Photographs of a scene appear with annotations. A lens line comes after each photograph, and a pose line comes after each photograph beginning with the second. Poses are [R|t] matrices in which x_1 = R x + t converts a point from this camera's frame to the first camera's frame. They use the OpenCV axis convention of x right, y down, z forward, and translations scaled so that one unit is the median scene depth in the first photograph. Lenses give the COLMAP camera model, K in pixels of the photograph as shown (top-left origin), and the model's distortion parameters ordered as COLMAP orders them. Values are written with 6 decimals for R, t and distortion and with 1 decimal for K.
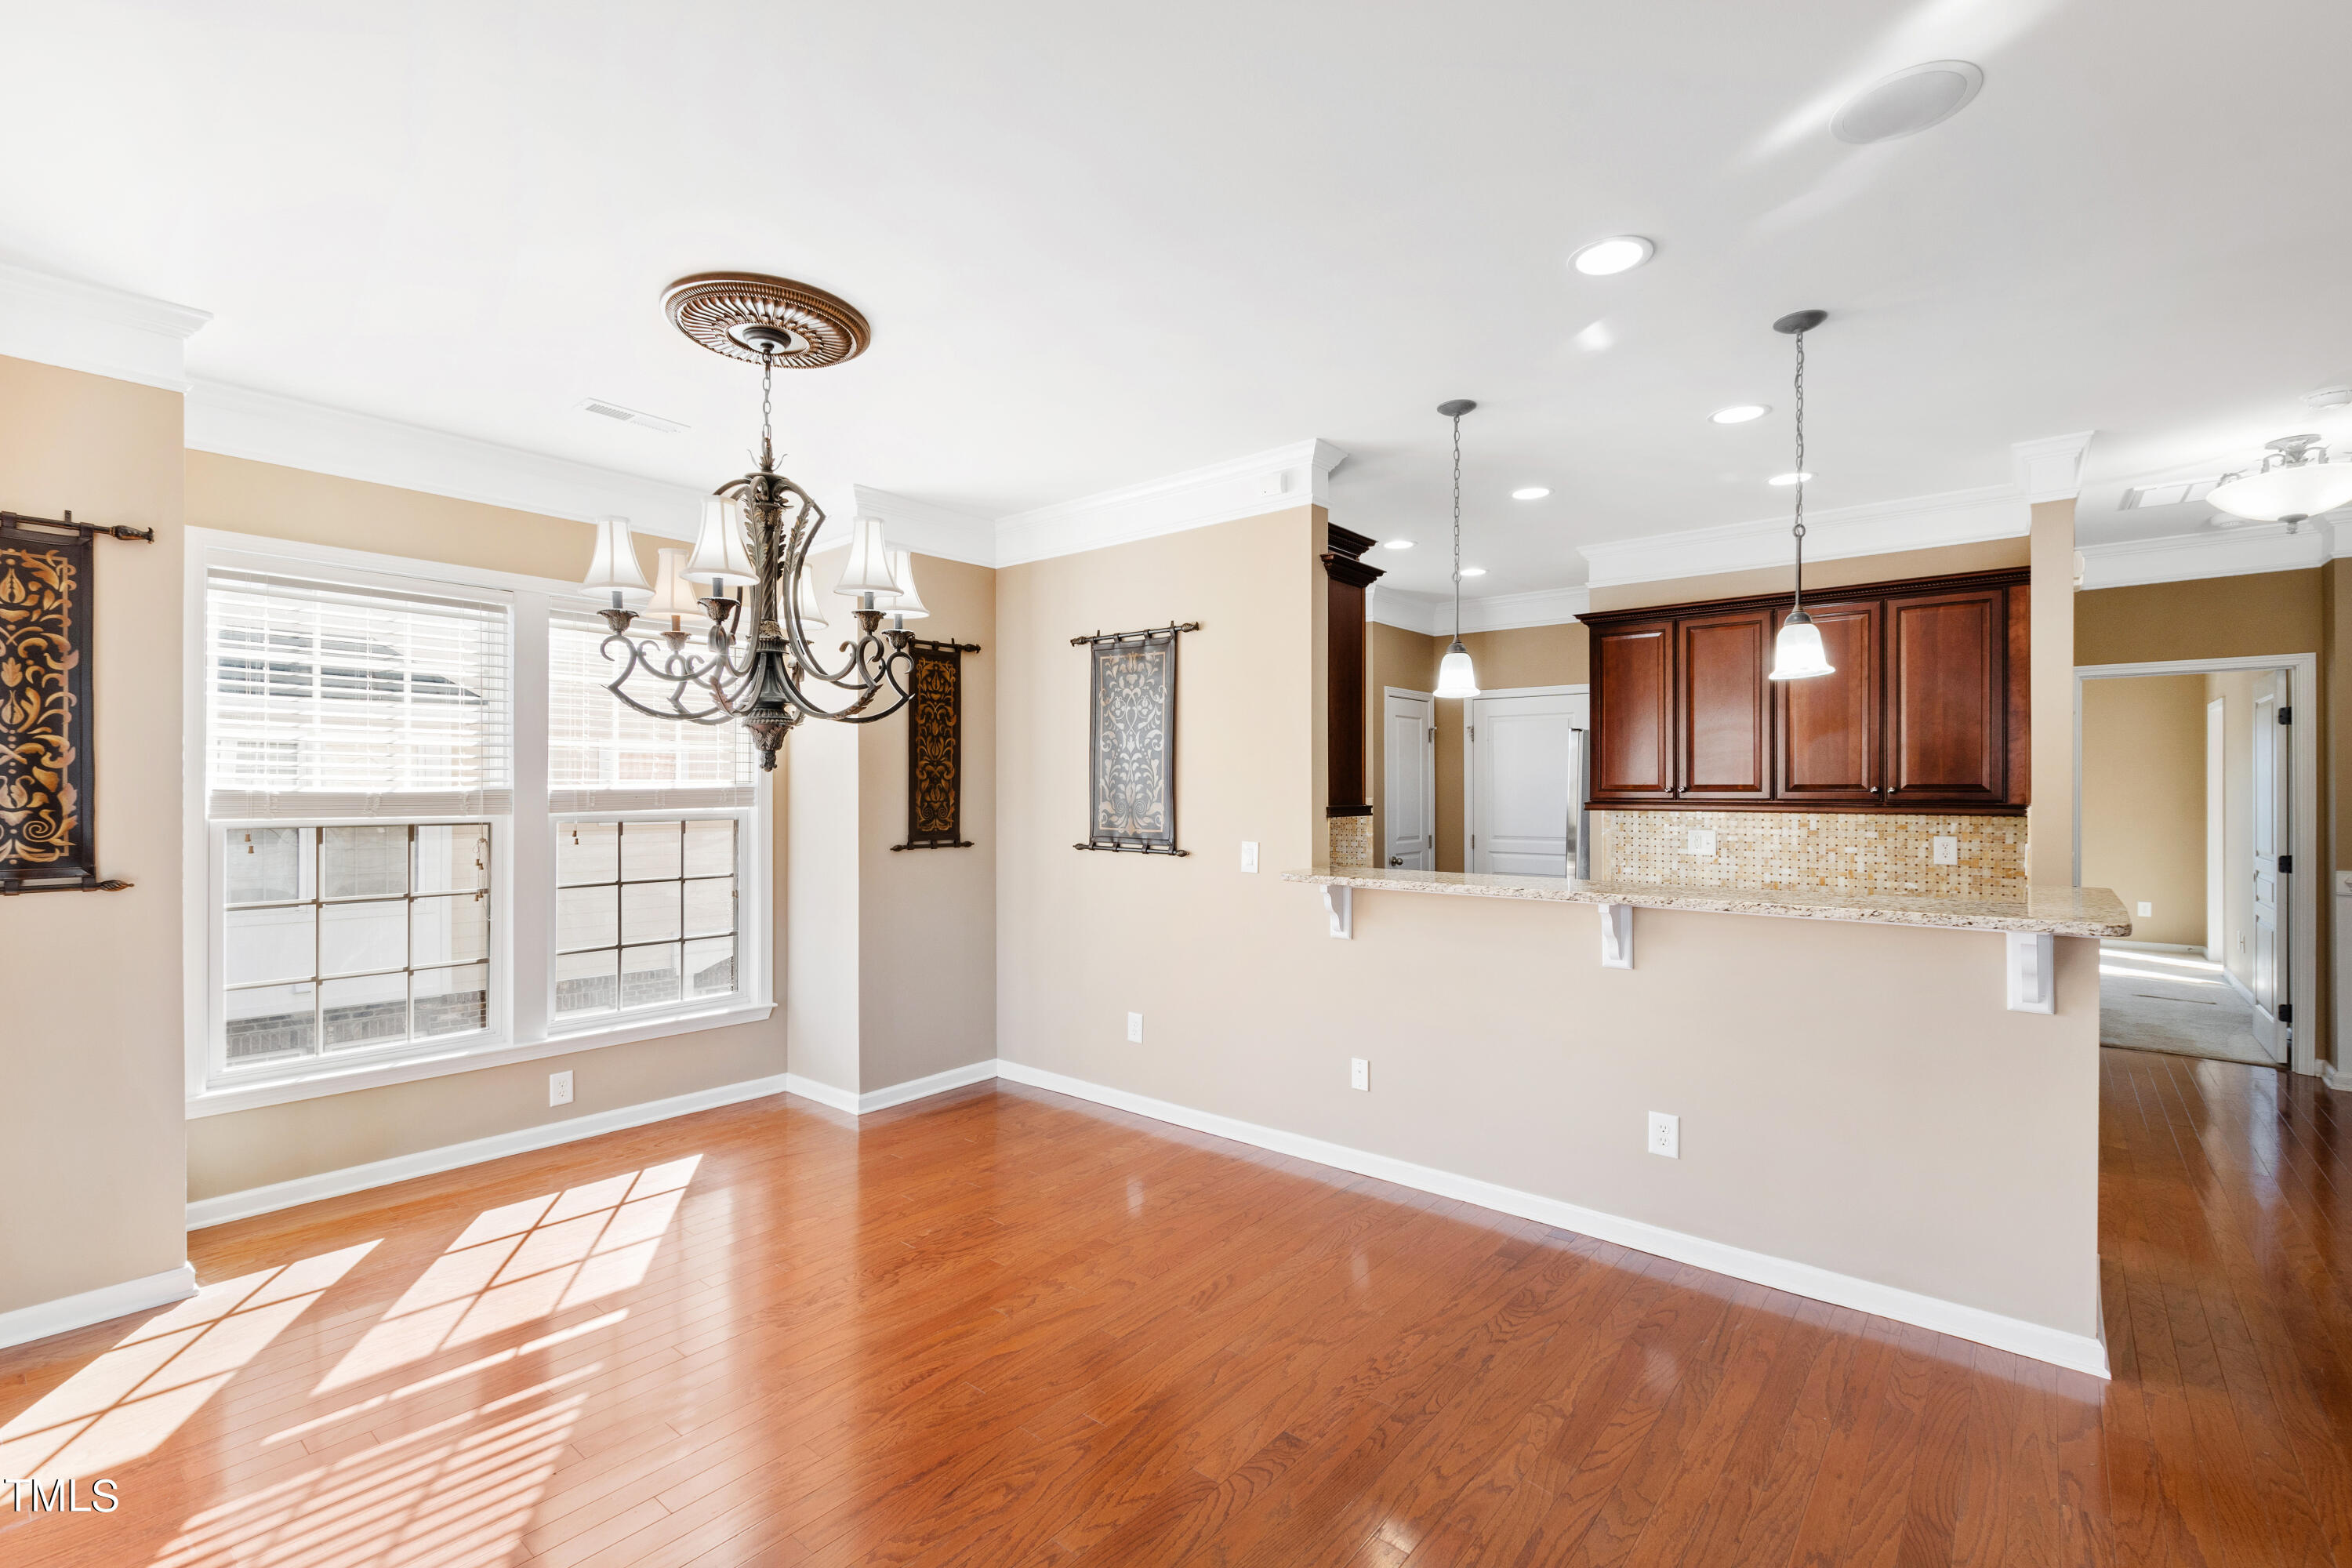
lens RADIAL K [[1062.5, 0, 1123.4], [0, 1062.5, 797.4], [0, 0, 1]] dist [0.011190, -0.000789]
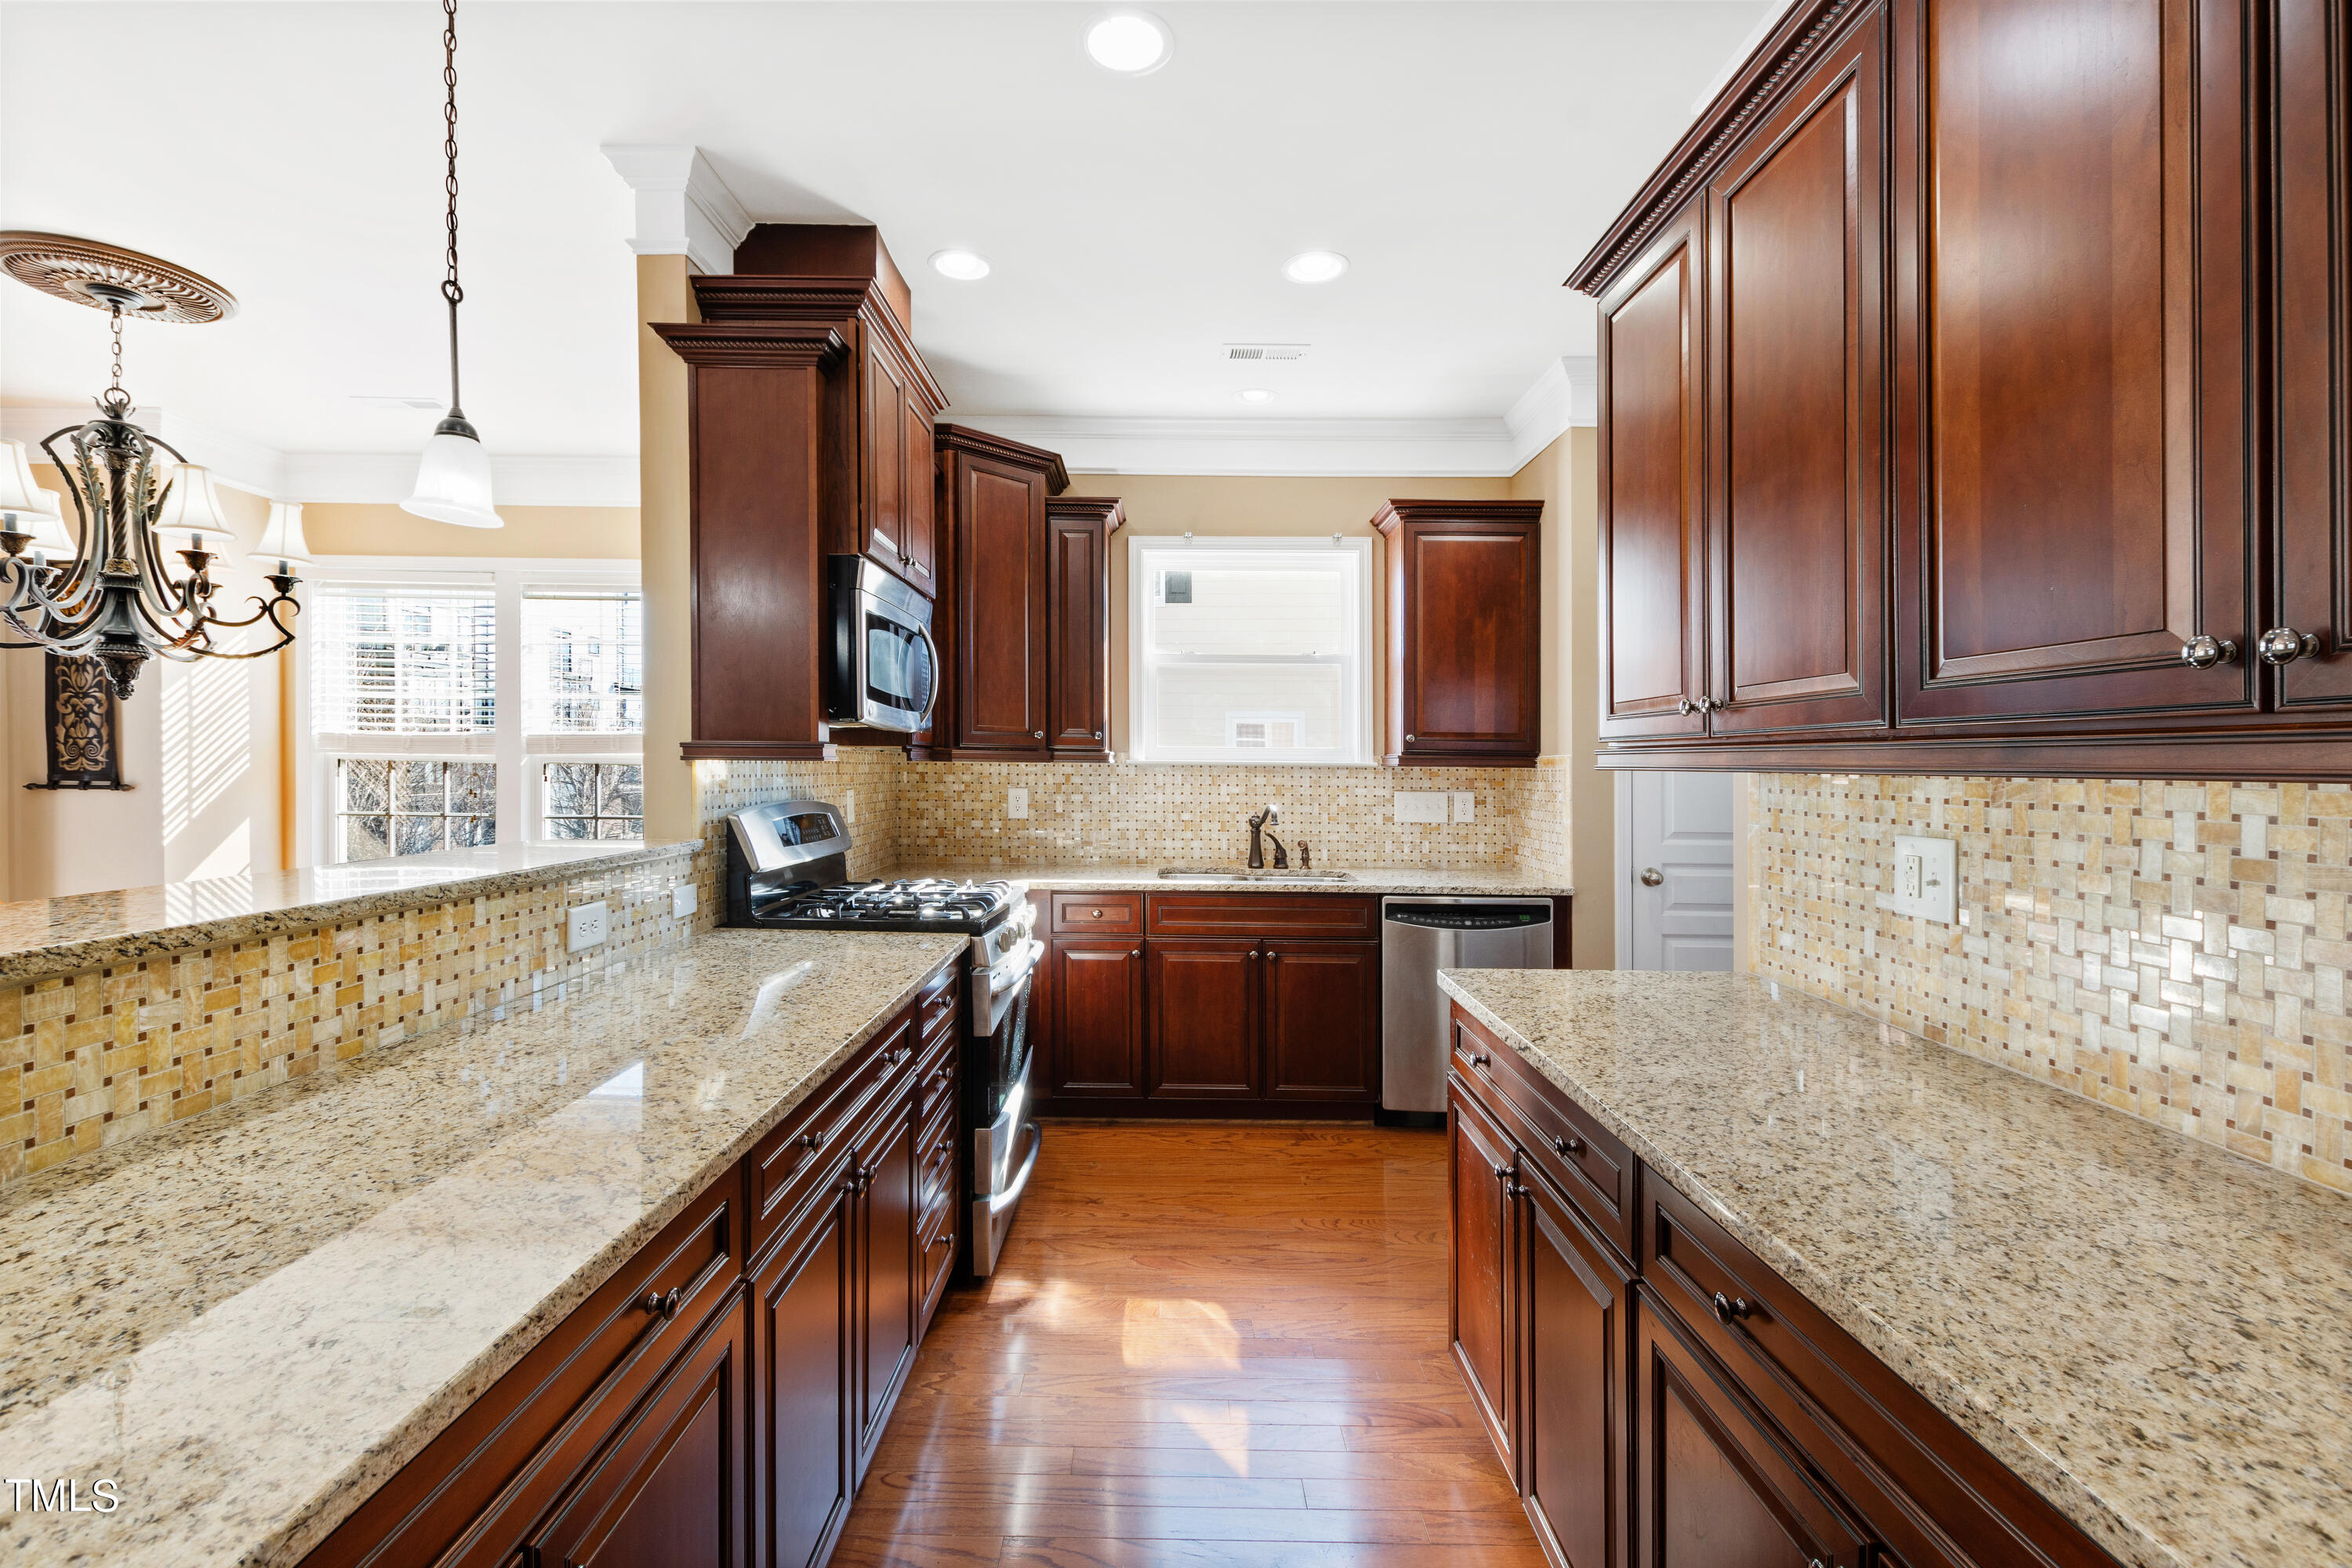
lens RADIAL K [[1062.5, 0, 1191.7], [0, 1062.5, 774.1], [0, 0, 1]] dist [0.011190, -0.000789]
pose [[0.648324, 0.008674, -0.761315, 0.724875], [-0.009151, 0.999952, 0.003600, 0.014951], [0.761310, 0.004633, 0.648372, 0.726262]]
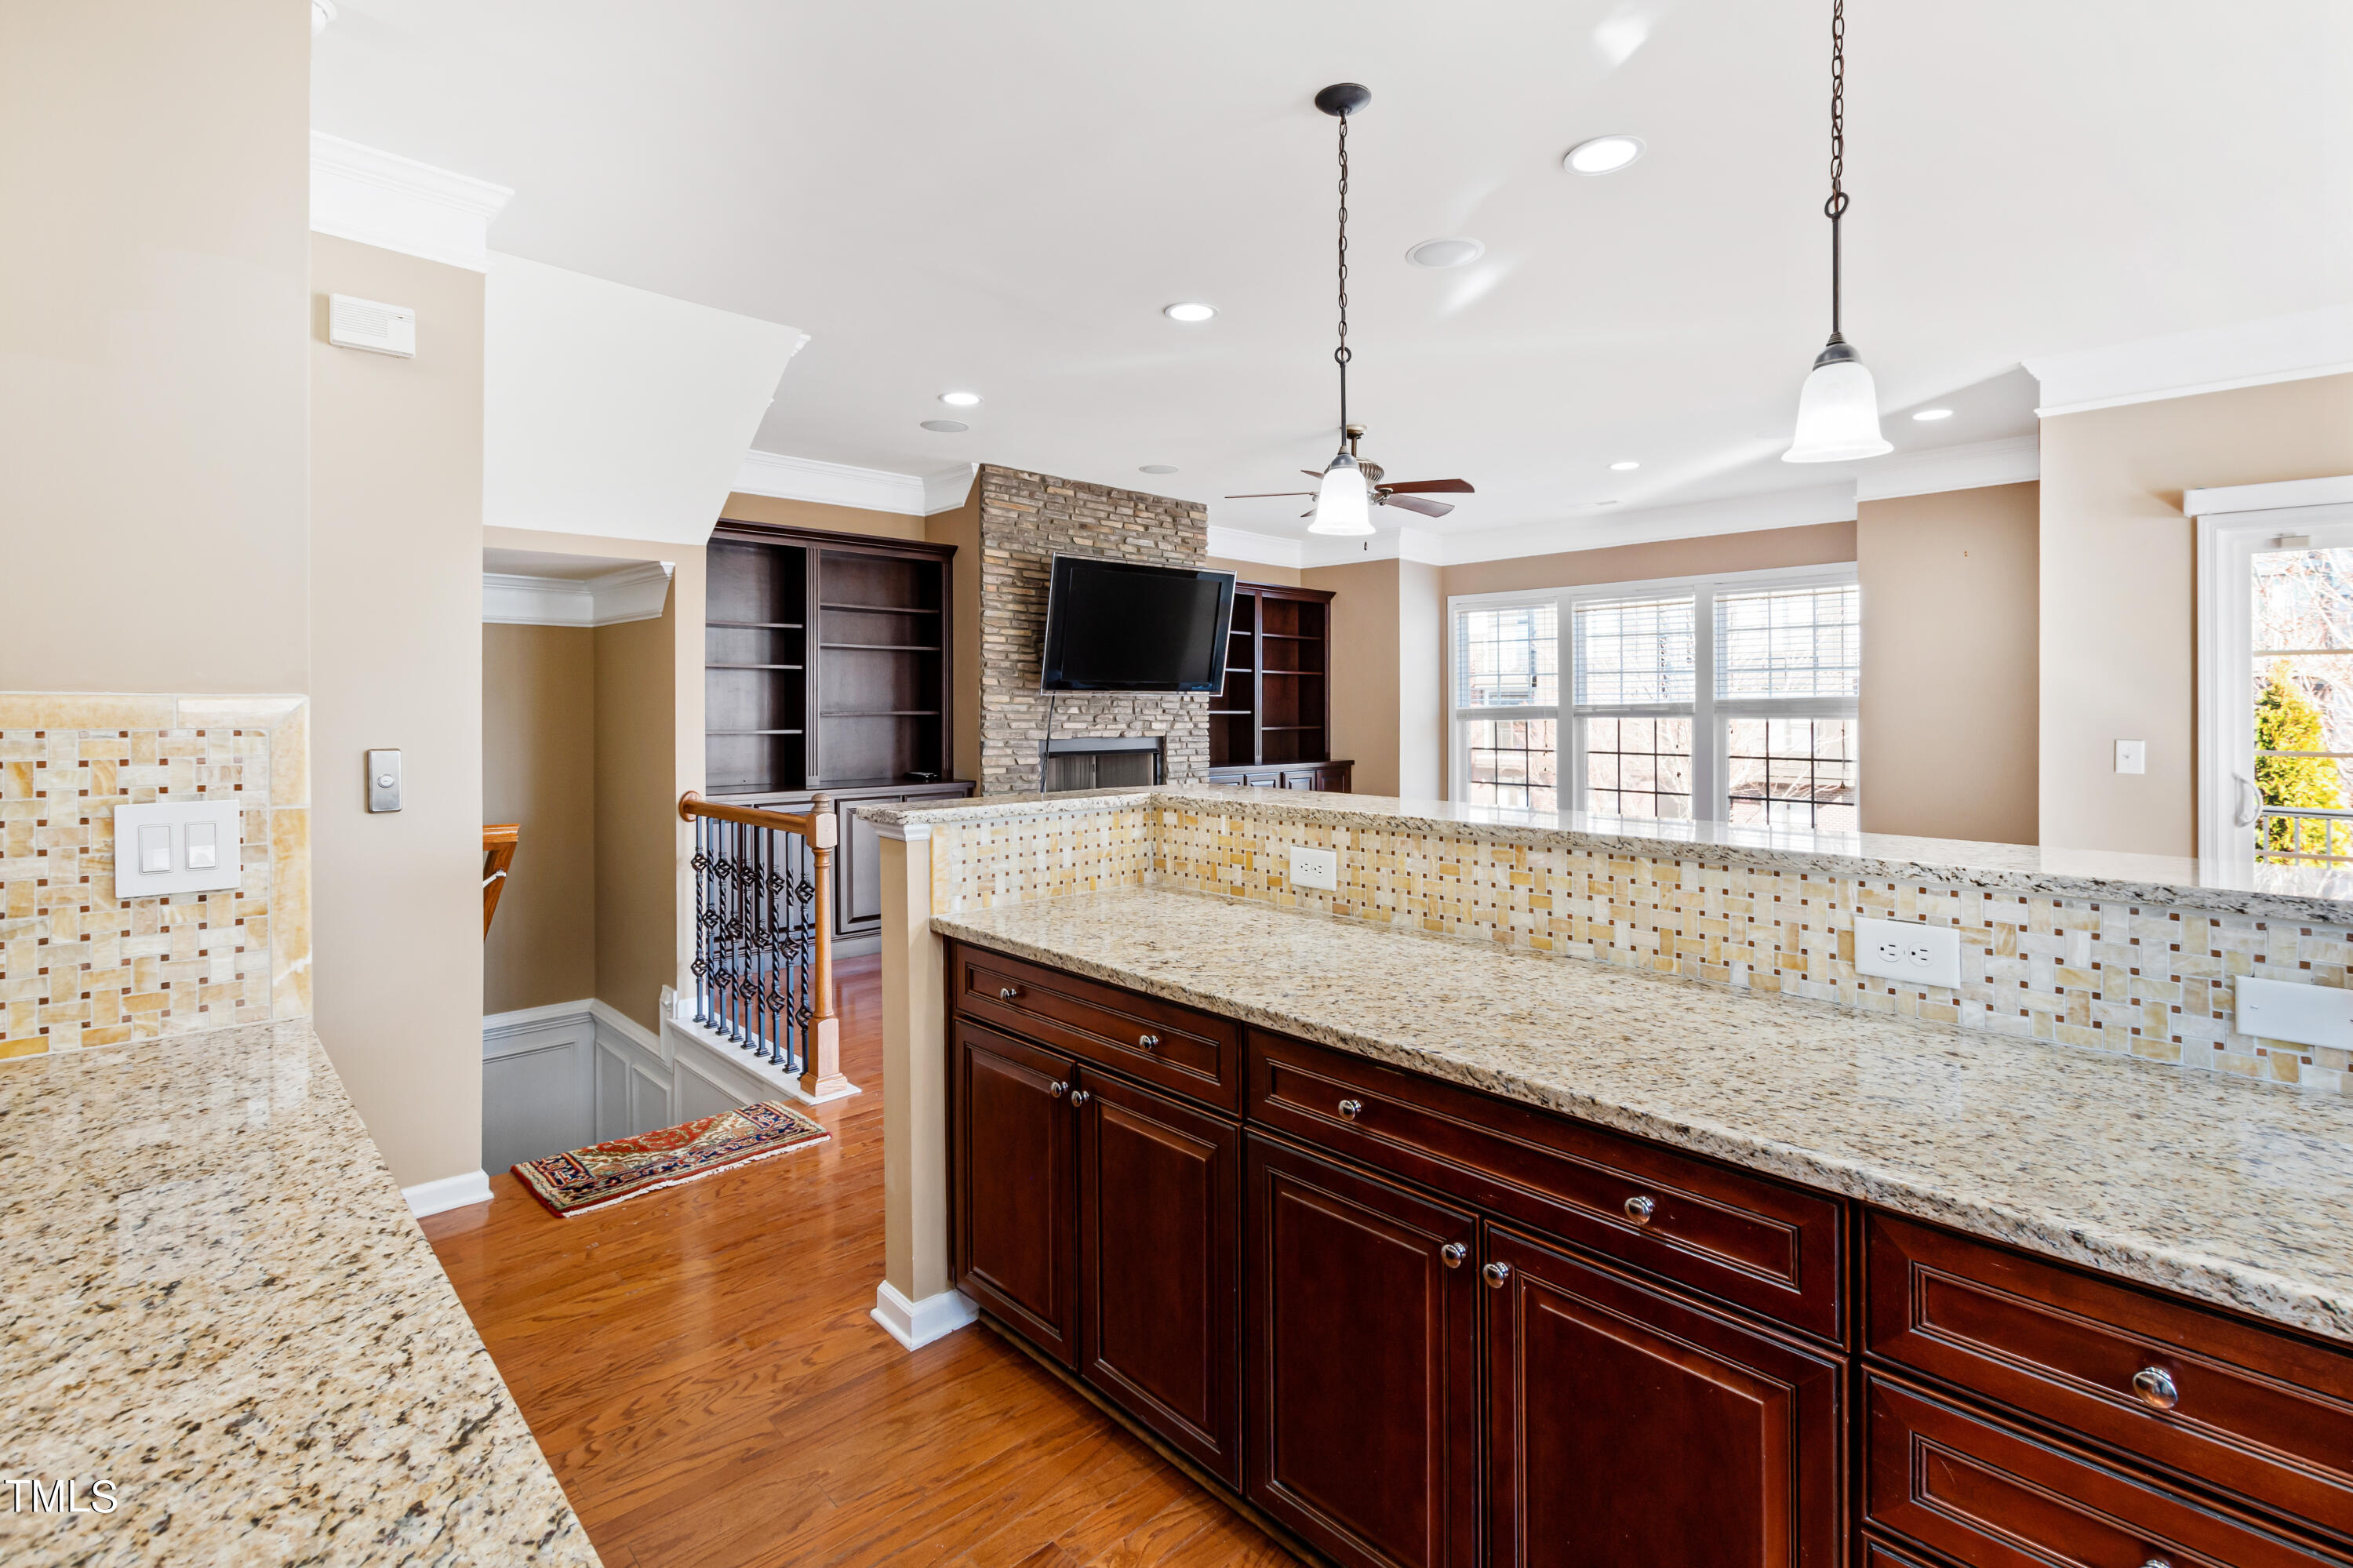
lens RADIAL K [[1063.0, 0, 1121.0], [0, 1063.0, 704.8], [0, 0, 1]] dist [0.011190, -0.000789]
pose [[-0.984897, -0.007674, 0.172970, 0.437322], [-0.007609, 0.999971, 0.001044, 0.007654], [-0.172973, -0.000288, -0.984926, 1.148476]]
